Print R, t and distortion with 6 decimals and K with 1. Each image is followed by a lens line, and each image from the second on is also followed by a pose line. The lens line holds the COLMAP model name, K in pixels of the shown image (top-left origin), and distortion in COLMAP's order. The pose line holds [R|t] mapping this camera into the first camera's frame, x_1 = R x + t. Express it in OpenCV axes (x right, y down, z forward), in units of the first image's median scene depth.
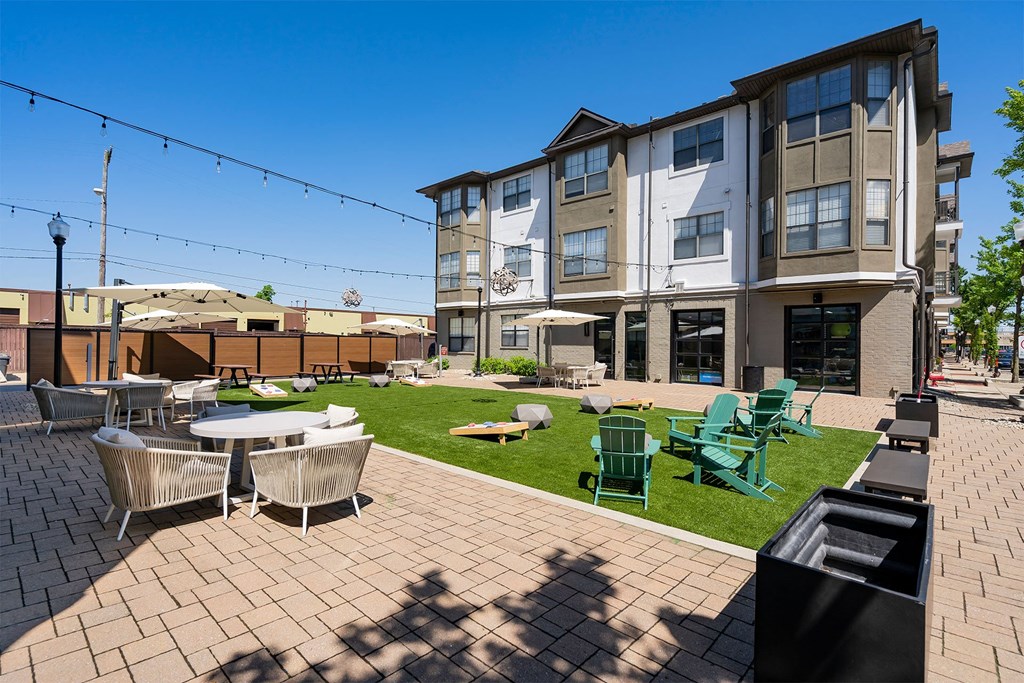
lens RADIAL K [[479.3, 0, 501.5], [0, 479.3, 345.3], [0, 0, 1]] dist [-0.001146, 0.002051]
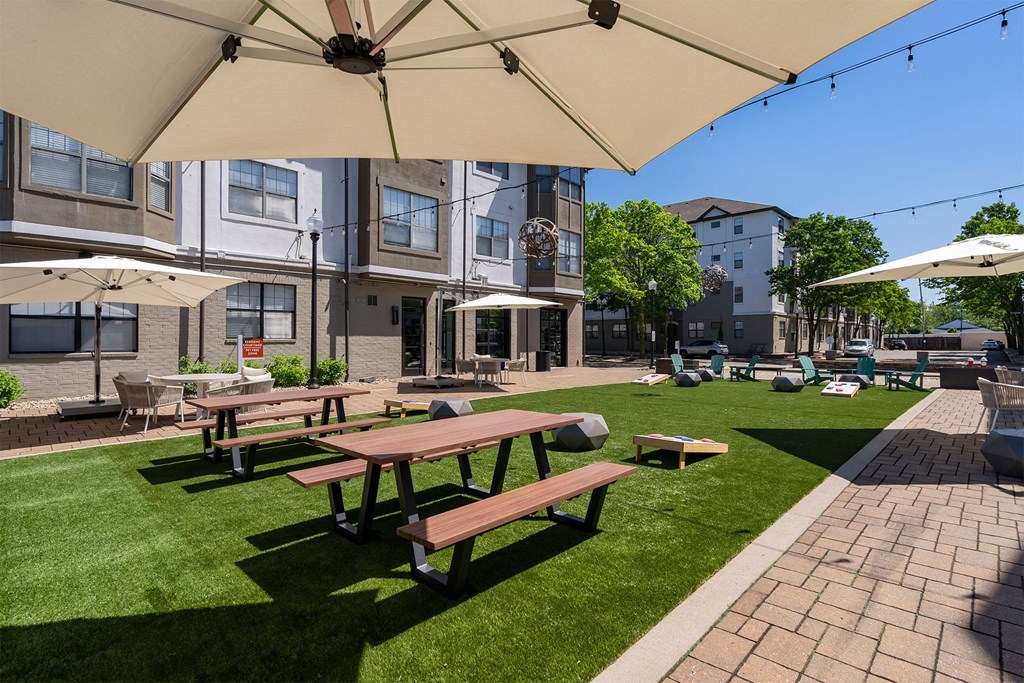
lens RADIAL K [[711.4, 0, 516.8], [0, 711.4, 337.9], [0, 0, 1]] dist [-0.015757, -0.003107]
pose [[-0.148709, -0.024804, 0.988570, -1.096513], [-0.016621, 0.999607, 0.022581, -0.029720], [-0.988741, -0.013073, -0.149063, 1.057773]]
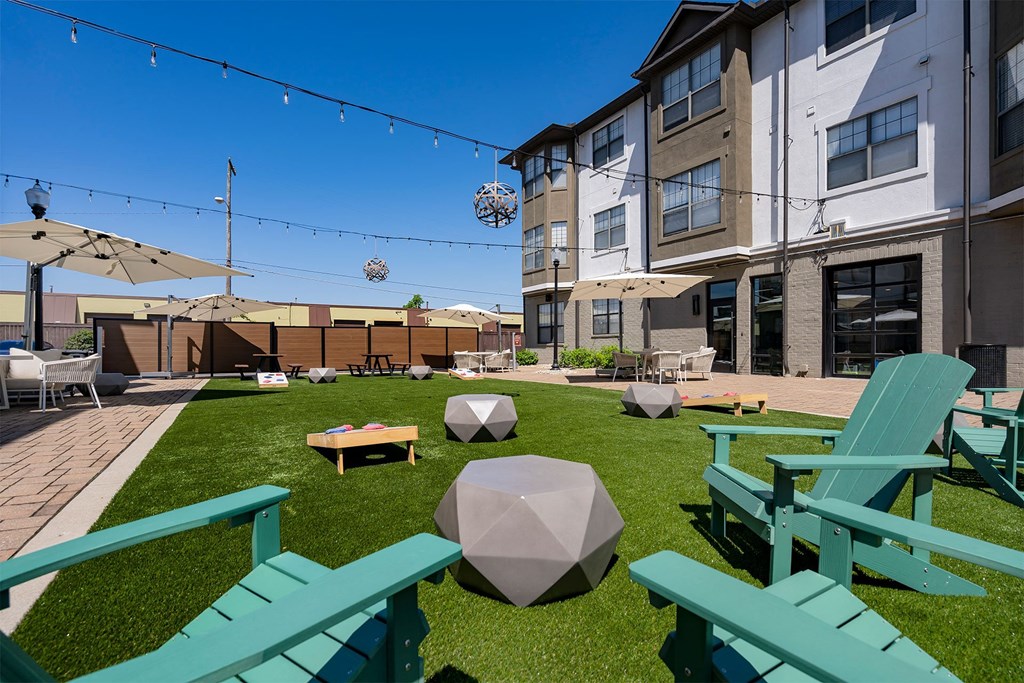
lens RADIAL K [[479.3, 0, 502.3], [0, 479.3, 348.8], [0, 0, 1]] dist [-0.001146, 0.002051]
pose [[0.959265, -0.010522, -0.282311, 0.106547], [0.010521, 0.999943, -0.001520, 0.033094], [0.282311, -0.001513, 0.959322, 0.224307]]
